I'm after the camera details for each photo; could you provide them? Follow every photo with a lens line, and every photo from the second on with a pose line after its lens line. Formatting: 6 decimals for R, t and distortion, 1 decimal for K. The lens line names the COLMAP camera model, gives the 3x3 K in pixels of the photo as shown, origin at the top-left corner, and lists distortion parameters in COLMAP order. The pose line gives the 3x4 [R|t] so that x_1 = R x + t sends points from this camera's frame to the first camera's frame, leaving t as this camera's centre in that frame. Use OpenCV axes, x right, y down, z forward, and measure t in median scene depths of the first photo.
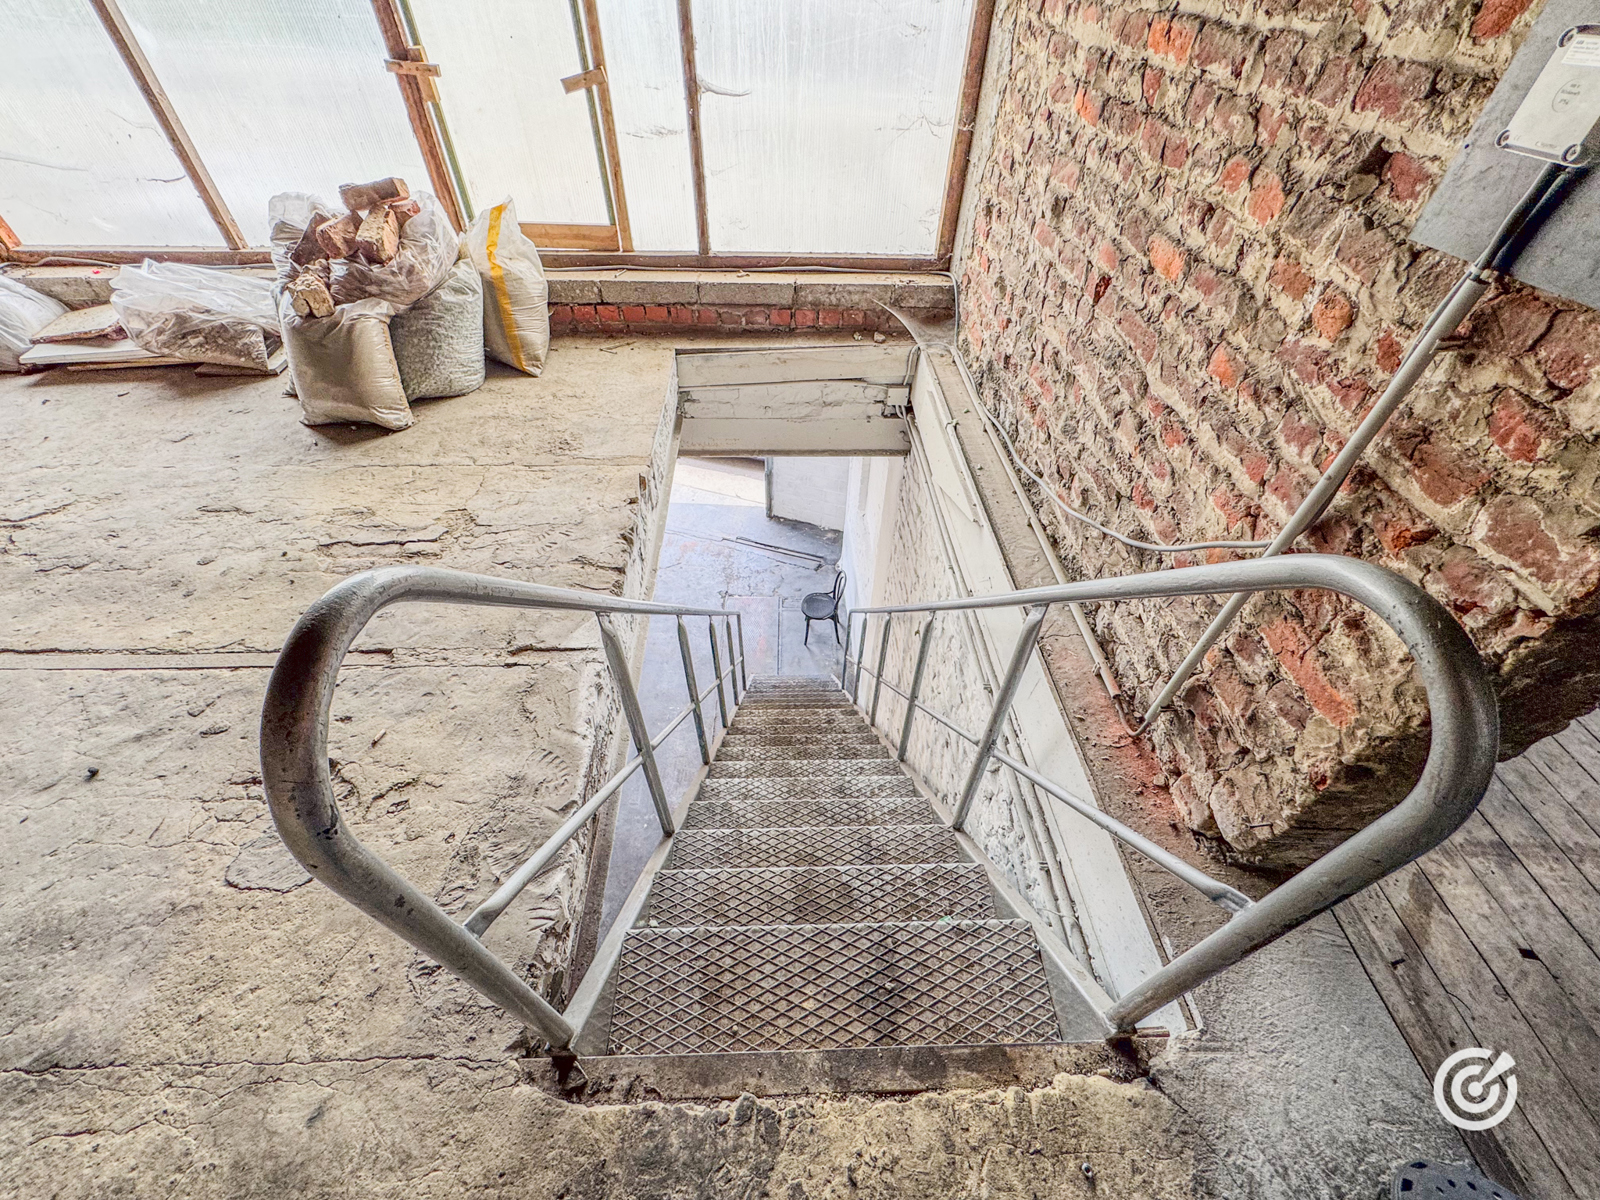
lens RADIAL K [[640.1, 0, 802.9], [0, 640.1, 594.8], [0, 0, 1]] dist [-0.002770, 0.000686]
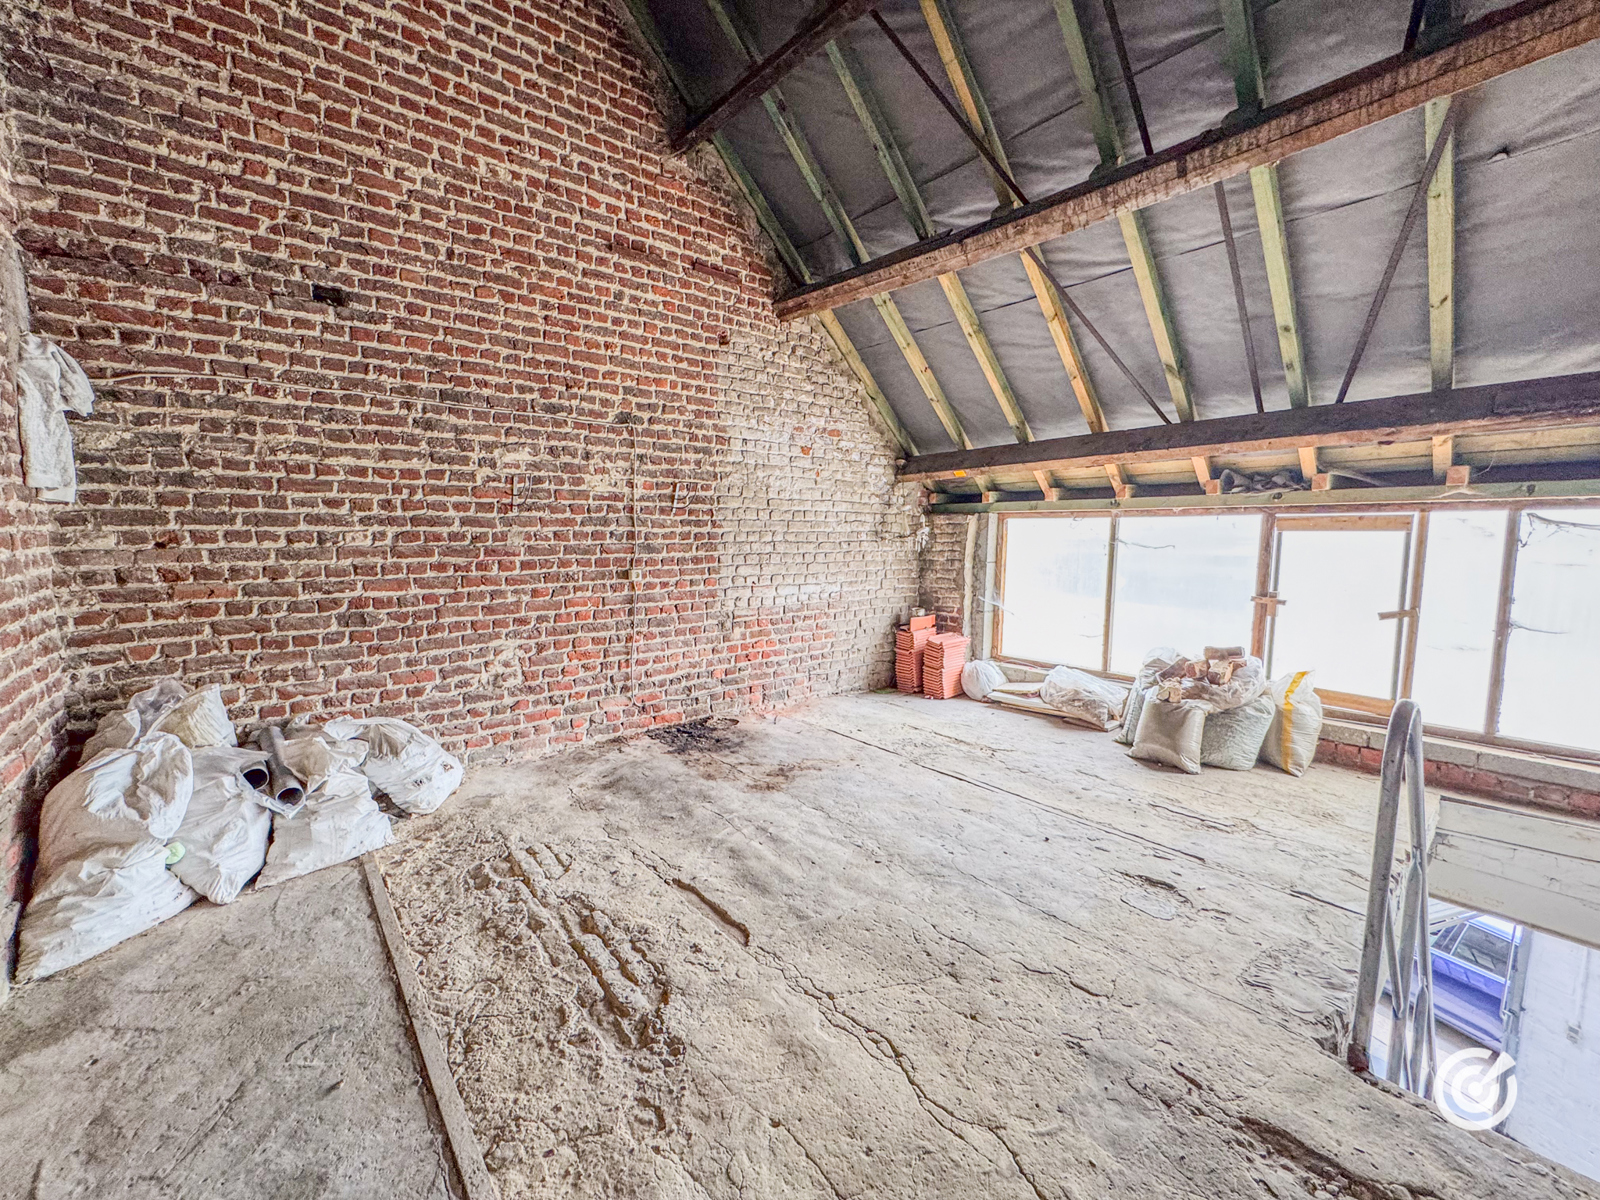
lens RADIAL K [[640.1, 0, 805.0], [0, 640.1, 602.1], [0, 0, 1]] dist [-0.002770, 0.000686]
pose [[0.618635, 0.065762, -0.782921, -0.032756], [-0.562643, 0.732605, -0.383043, 0.526879], [0.548383, 0.677469, 0.490216, -0.513621]]
